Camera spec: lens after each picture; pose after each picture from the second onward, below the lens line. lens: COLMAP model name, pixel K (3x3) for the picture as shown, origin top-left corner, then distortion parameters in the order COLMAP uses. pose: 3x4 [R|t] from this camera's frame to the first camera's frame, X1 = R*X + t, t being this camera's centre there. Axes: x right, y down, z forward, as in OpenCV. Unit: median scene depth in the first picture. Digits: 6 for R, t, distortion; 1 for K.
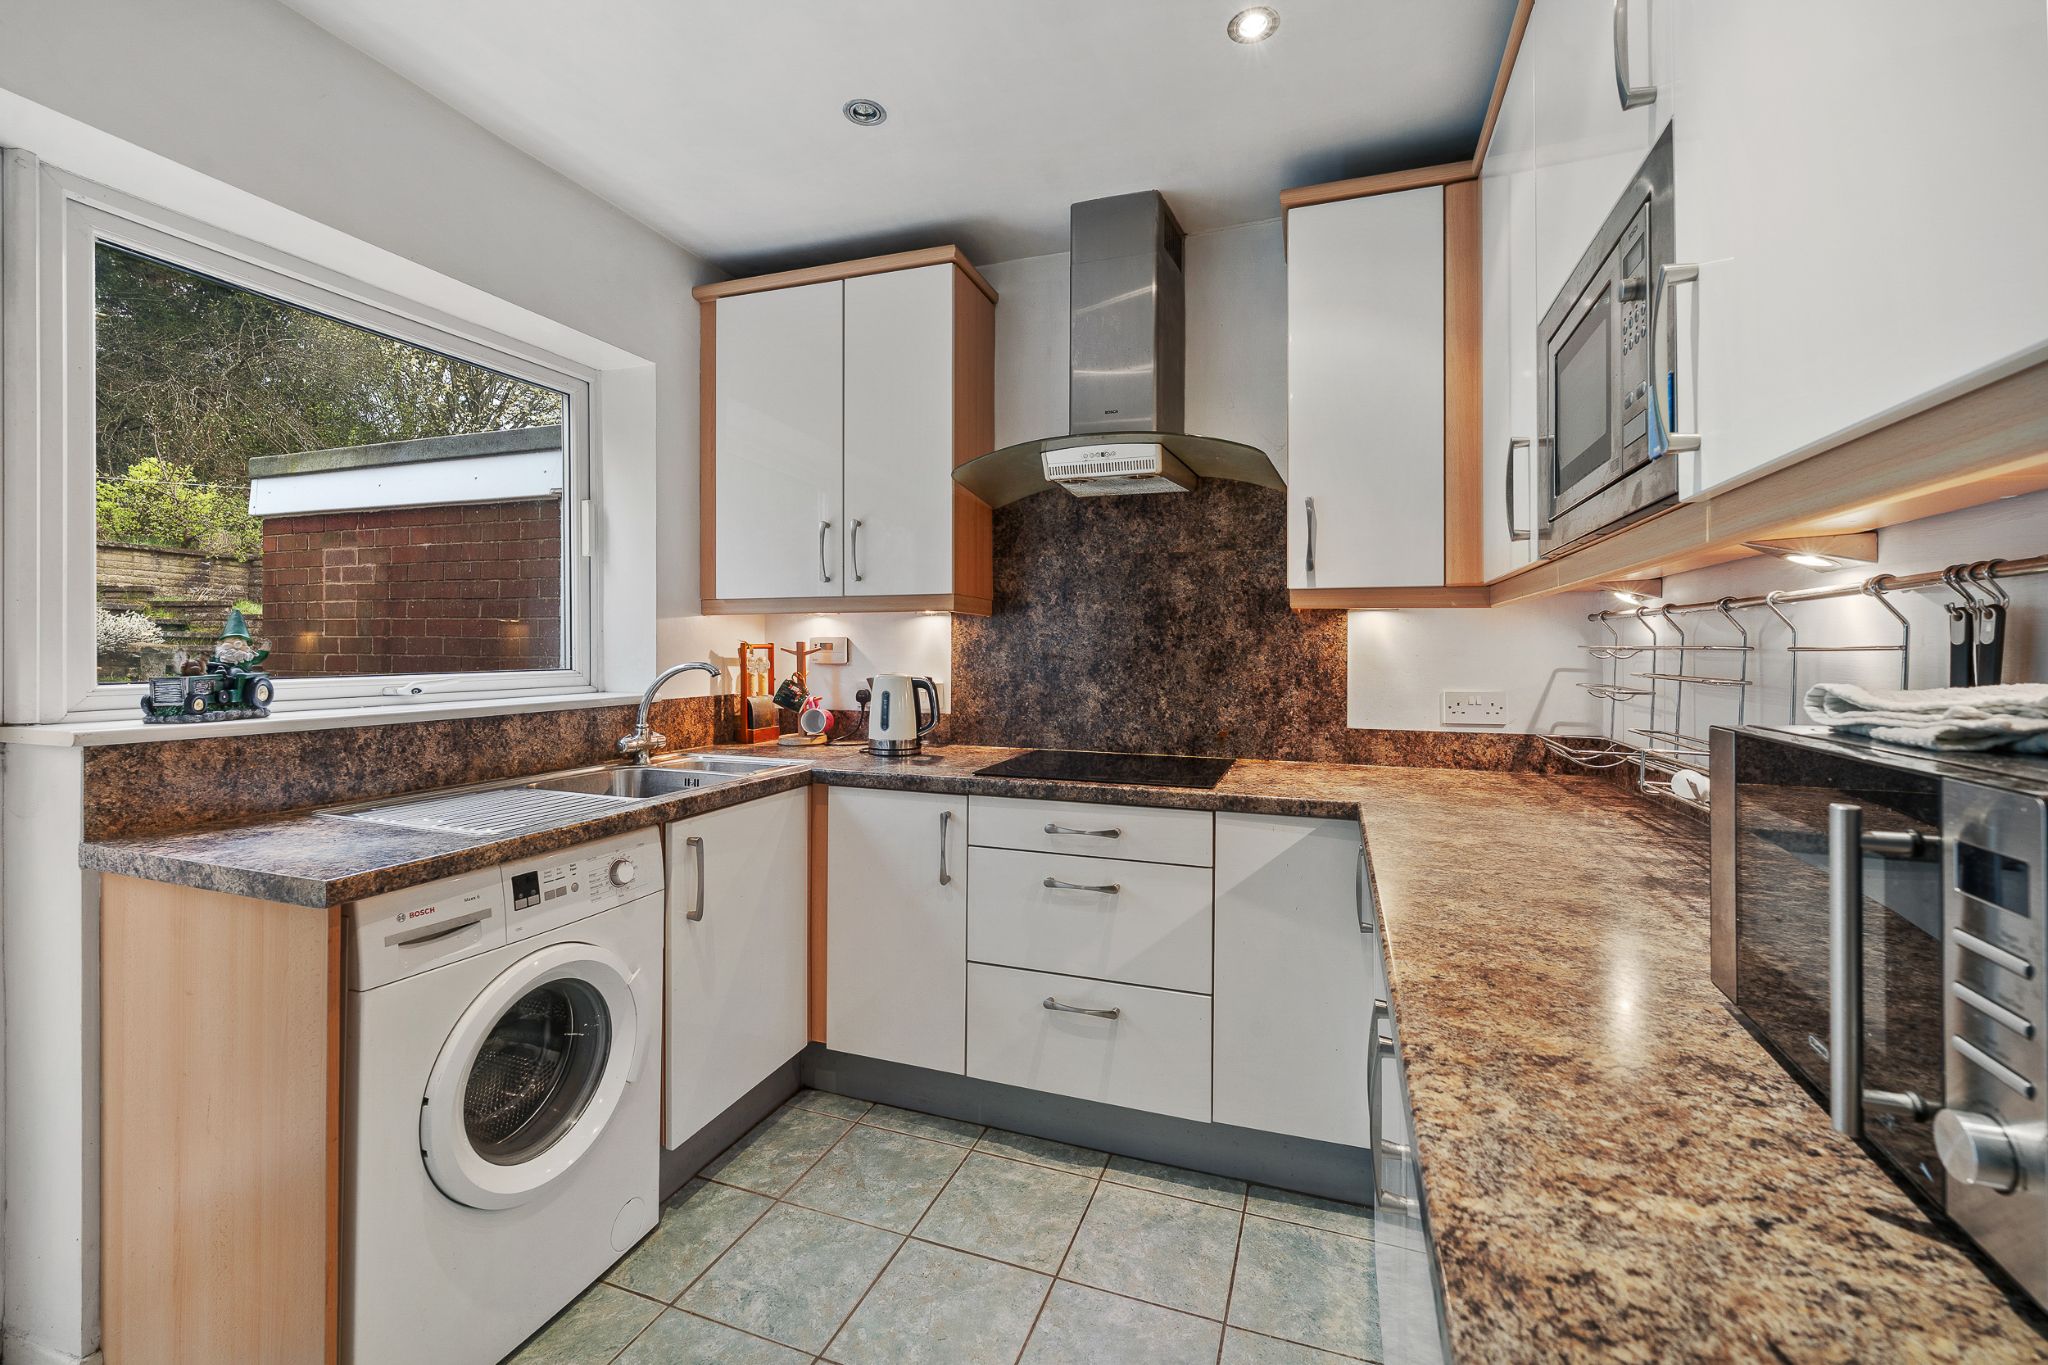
lens RADIAL K [[835.6, 0, 1026.6], [0, 835.6, 644.9], [0, 0, 1]] dist [-0.000826, 0.000429]
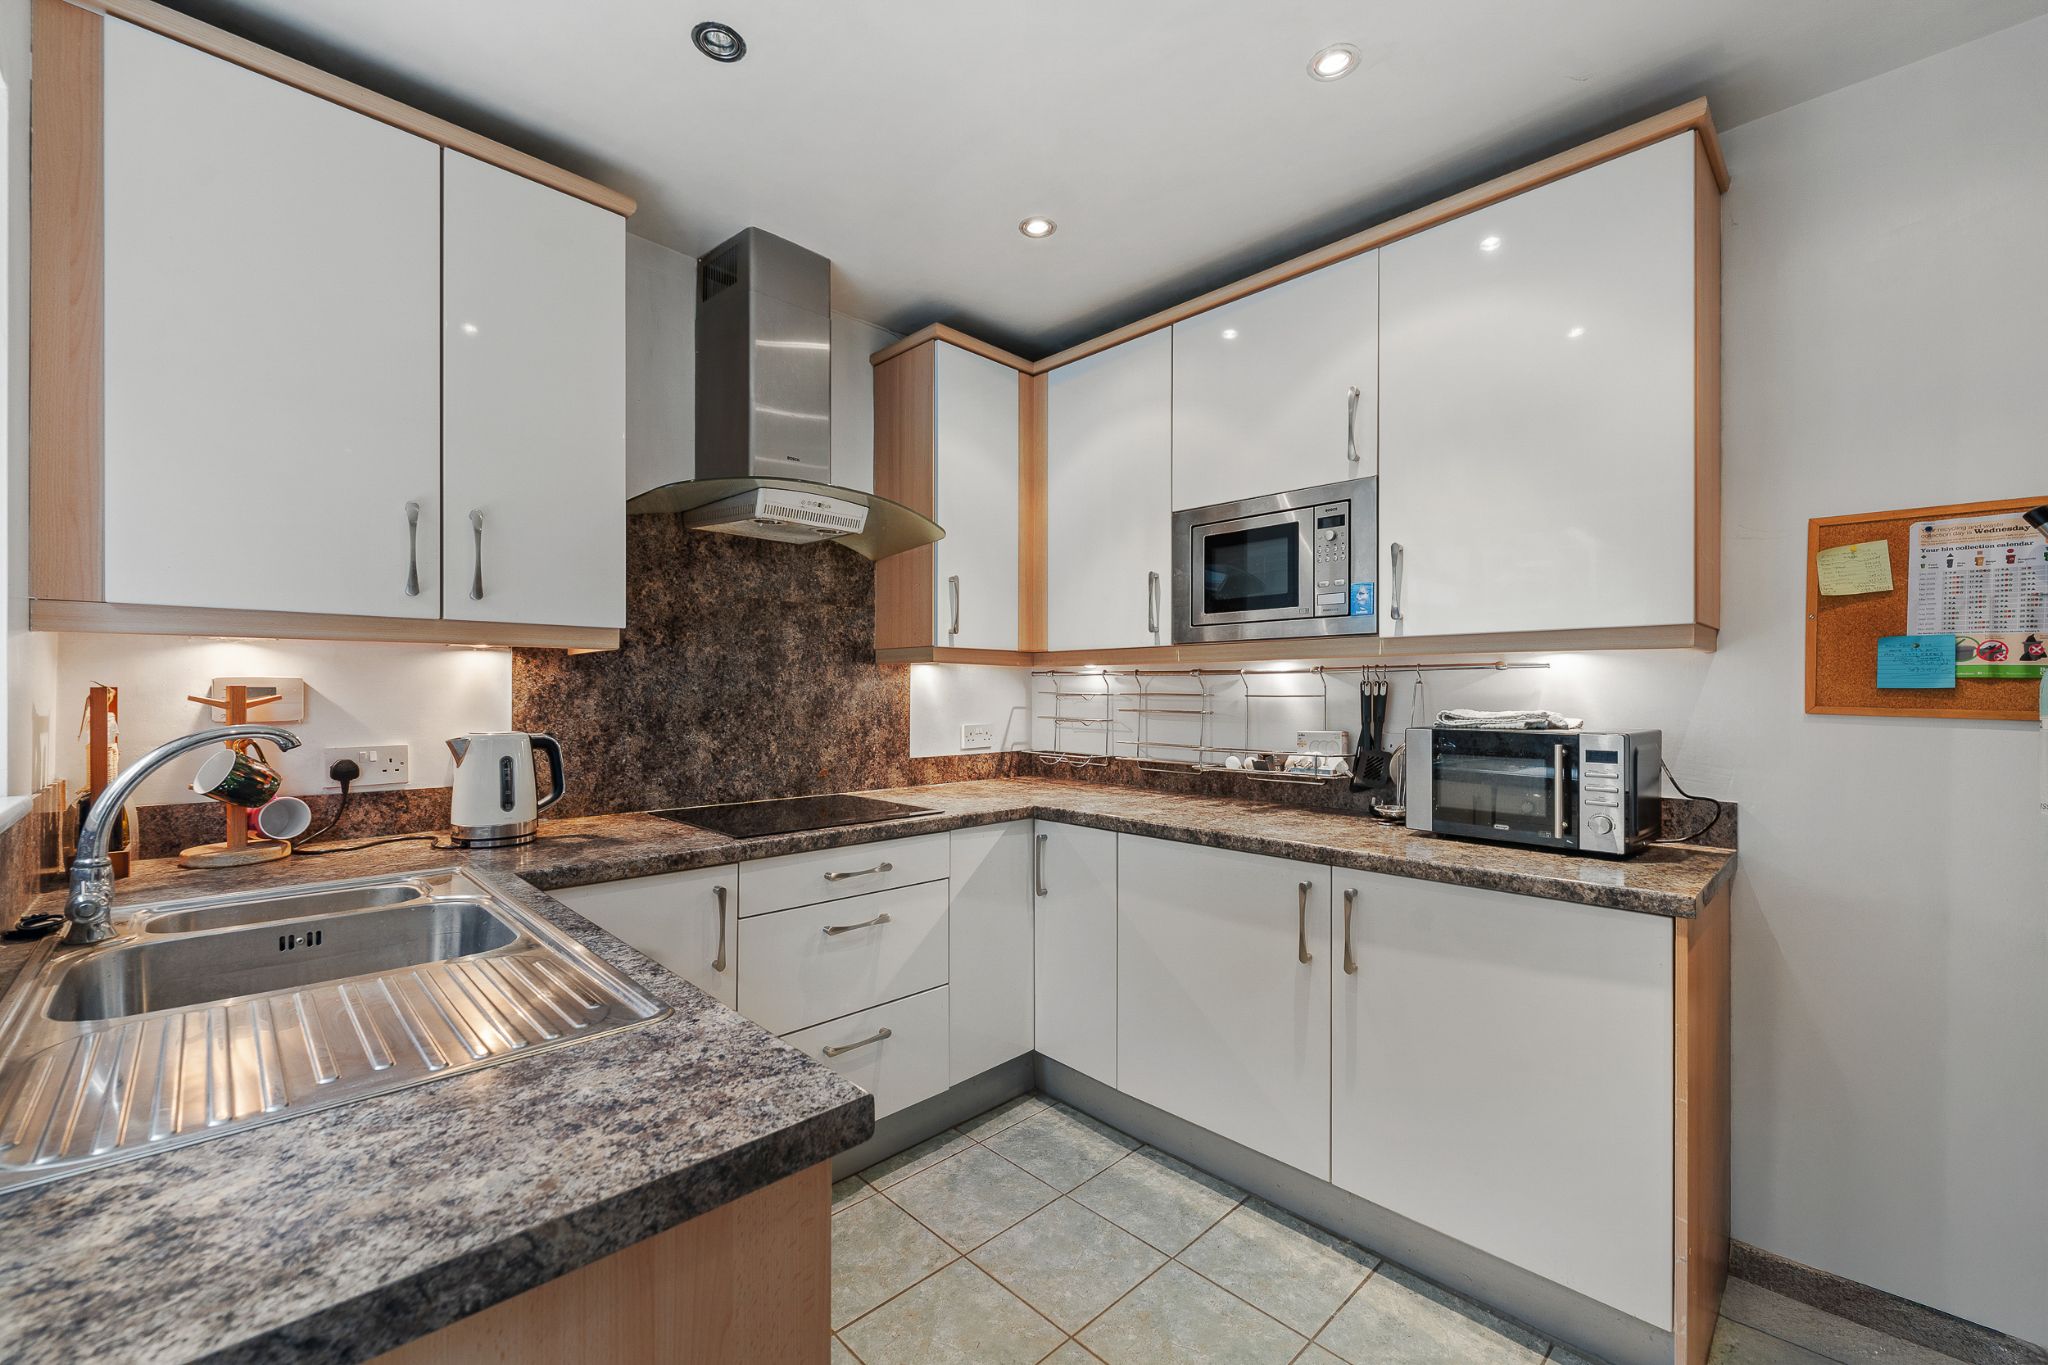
lens RADIAL K [[835.6, 0, 1008.6], [0, 835.6, 686.6], [0, 0, 1]] dist [-0.000826, 0.000429]
pose [[0.436124, 0.003741, 0.899879, -0.642704], [-0.005163, 0.999985, -0.001654, -0.005238], [-0.899872, -0.003925, 0.436137, 0.308946]]
